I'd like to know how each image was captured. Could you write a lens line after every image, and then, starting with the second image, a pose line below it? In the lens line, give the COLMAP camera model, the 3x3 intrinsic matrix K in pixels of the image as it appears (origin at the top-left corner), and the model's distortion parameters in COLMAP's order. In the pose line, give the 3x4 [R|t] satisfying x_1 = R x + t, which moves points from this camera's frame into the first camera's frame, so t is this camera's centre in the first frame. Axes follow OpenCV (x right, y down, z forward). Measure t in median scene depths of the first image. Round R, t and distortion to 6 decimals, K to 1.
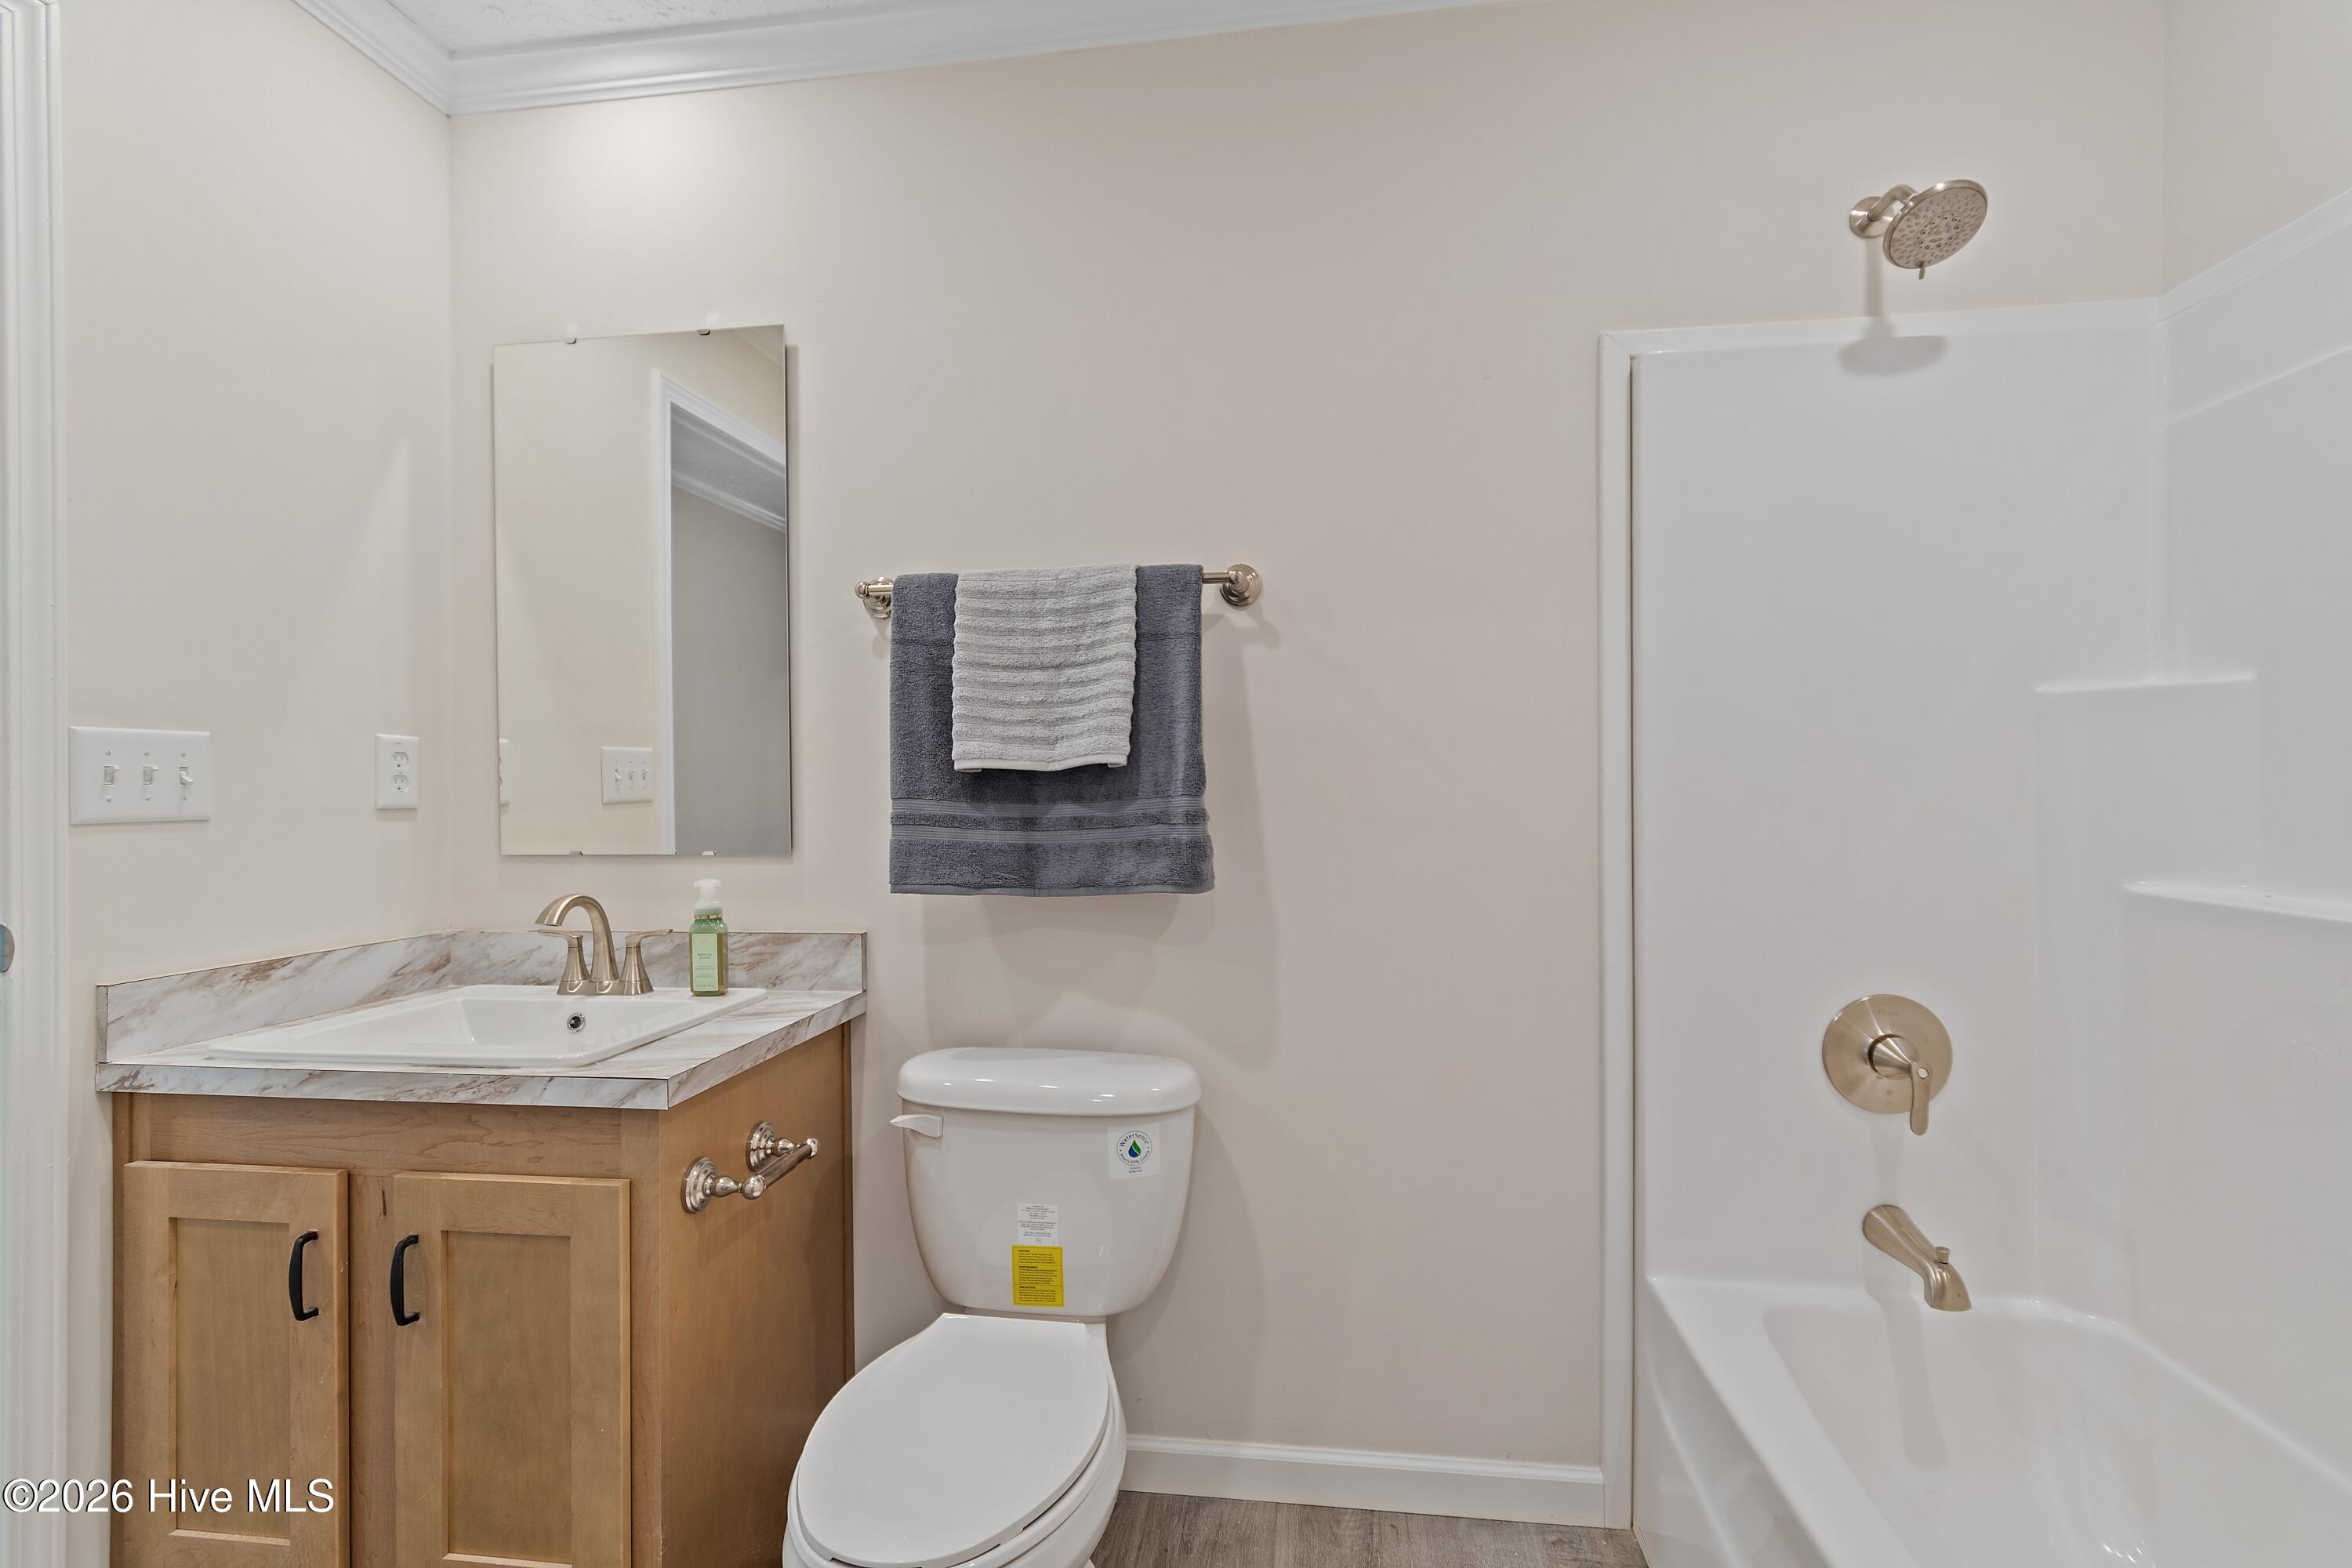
lens RADIAL K [[1039.2, 0, 1176.0], [0, 1039.2, 784.0], [0, 0, 1]] dist [0.004454, 0.000378]
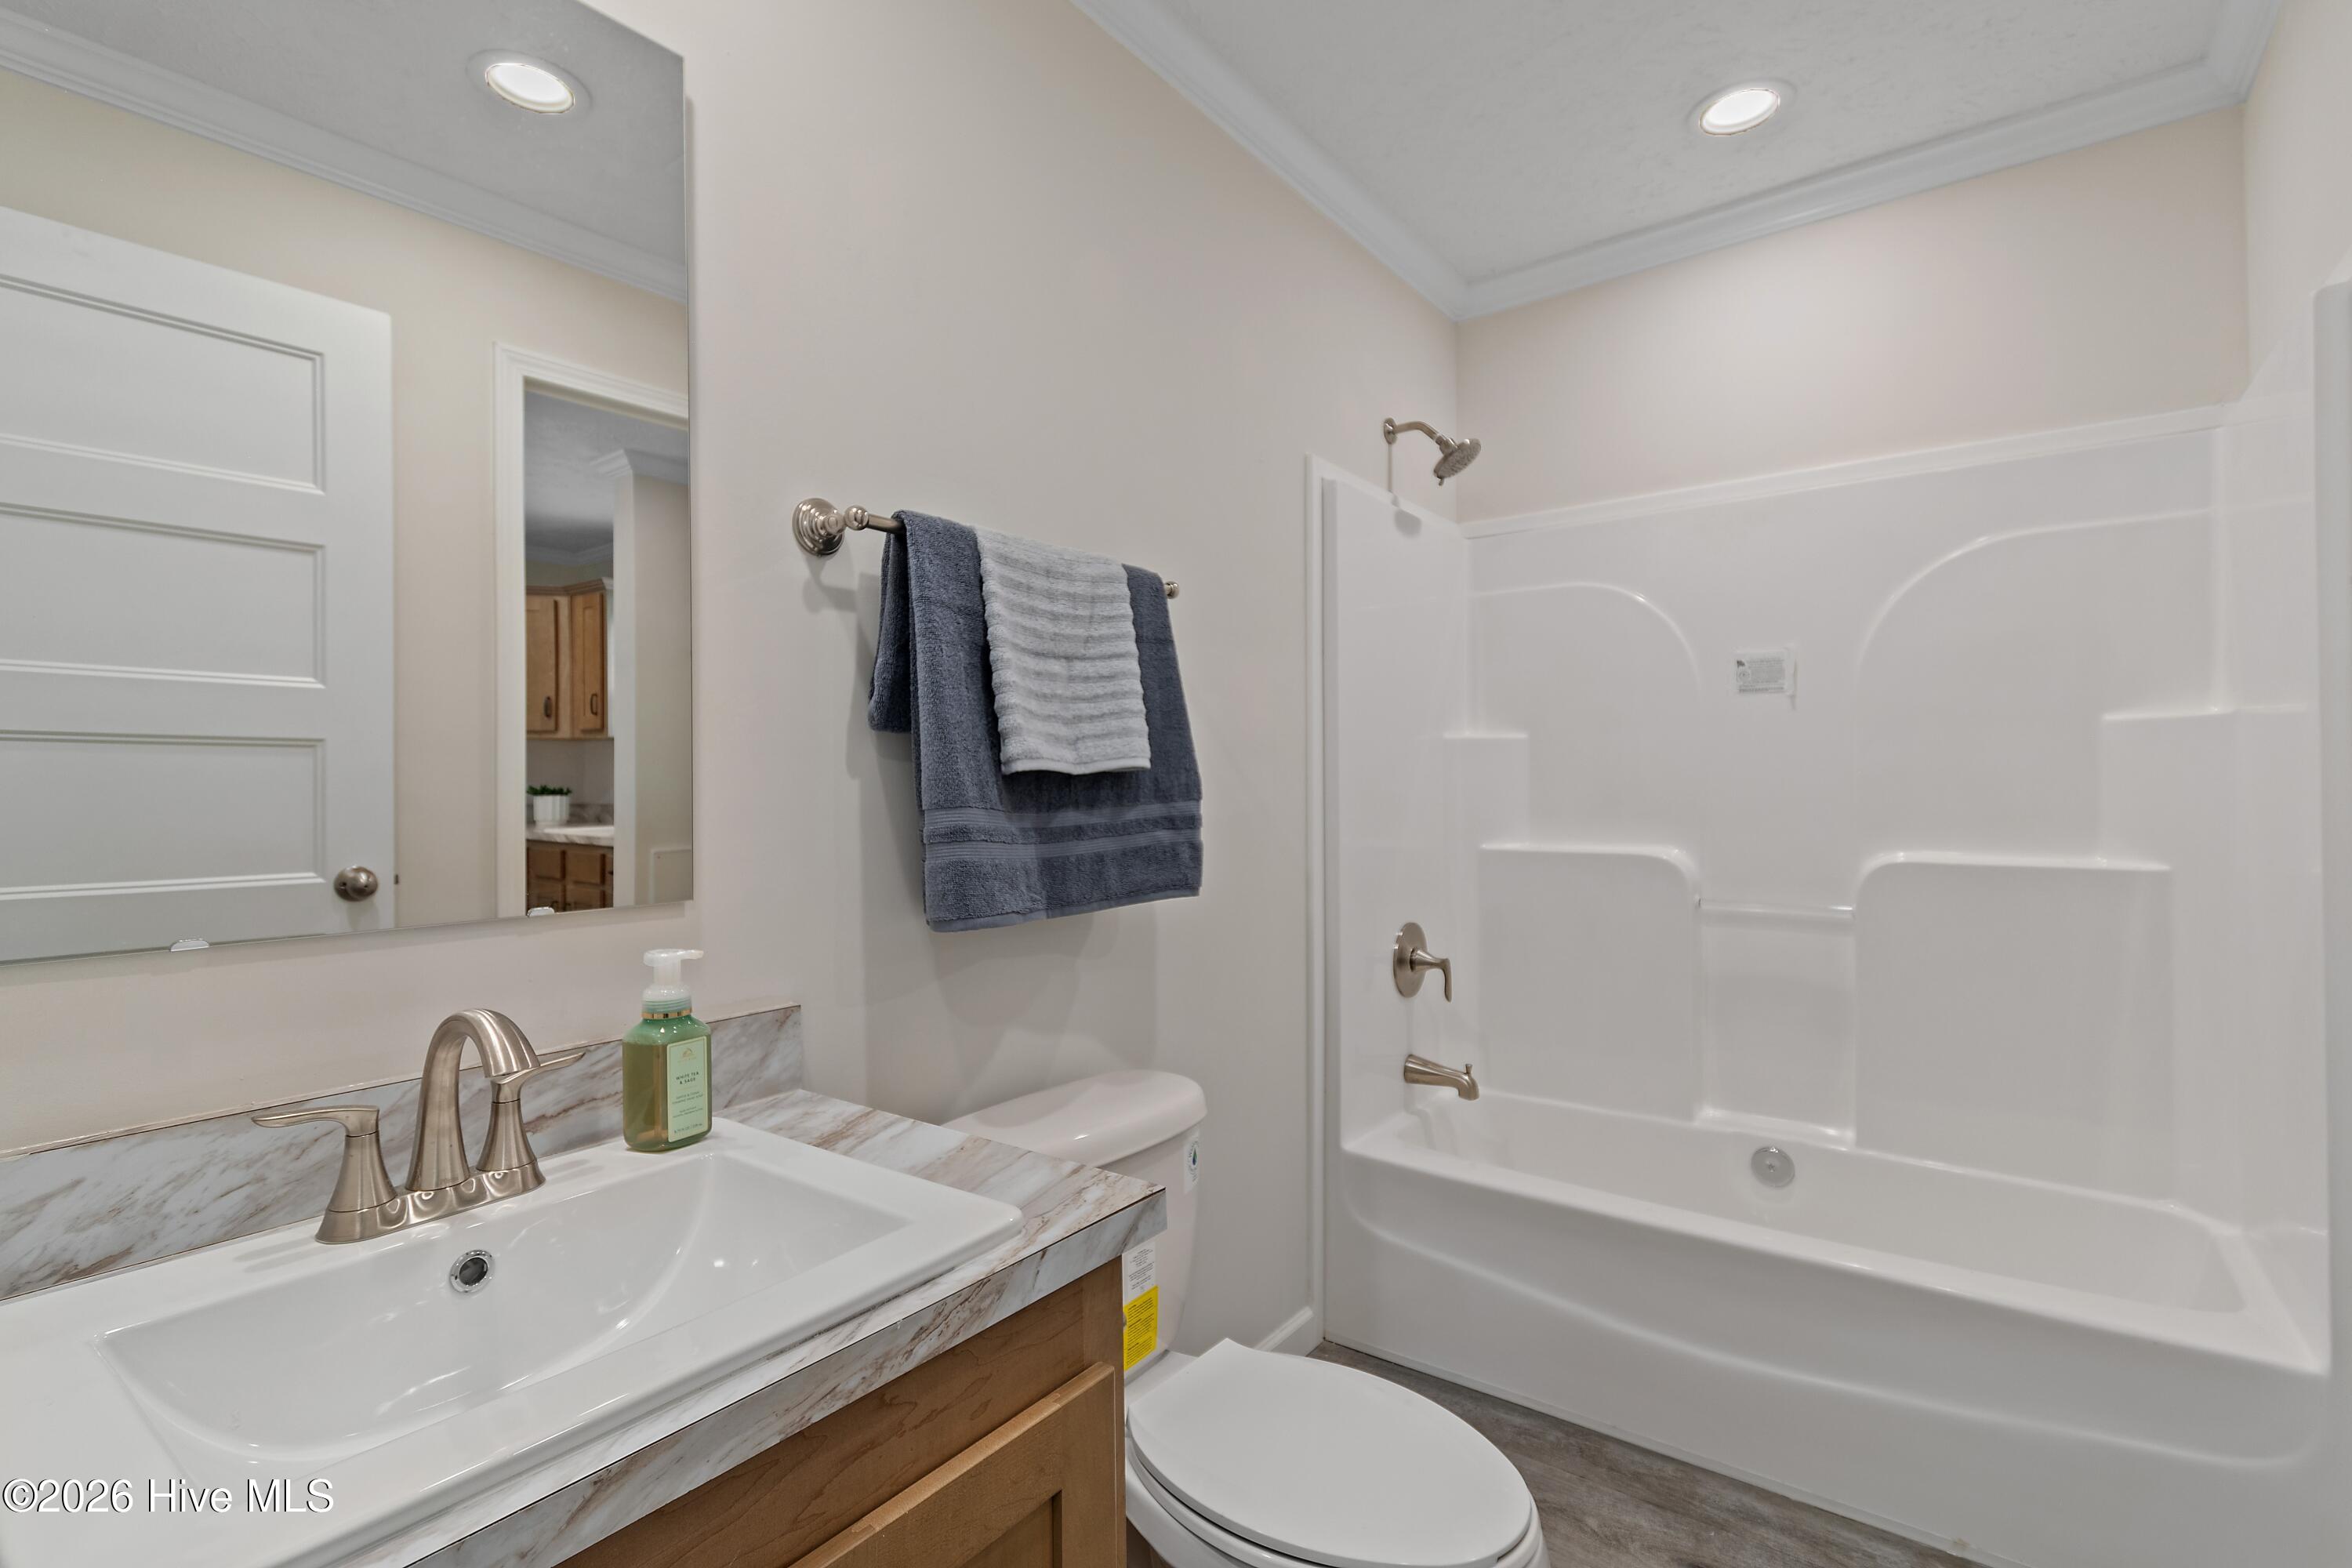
lens RADIAL K [[1039.2, 0, 1176.0], [0, 1039.2, 784.0], [0, 0, 1]] dist [0.004454, 0.000378]
pose [[0.517072, 0.006735, 0.855915, -0.842124], [0.008658, 0.999877, -0.013098, 0.008328], [-0.855898, 0.014184, 0.516950, 0.465174]]
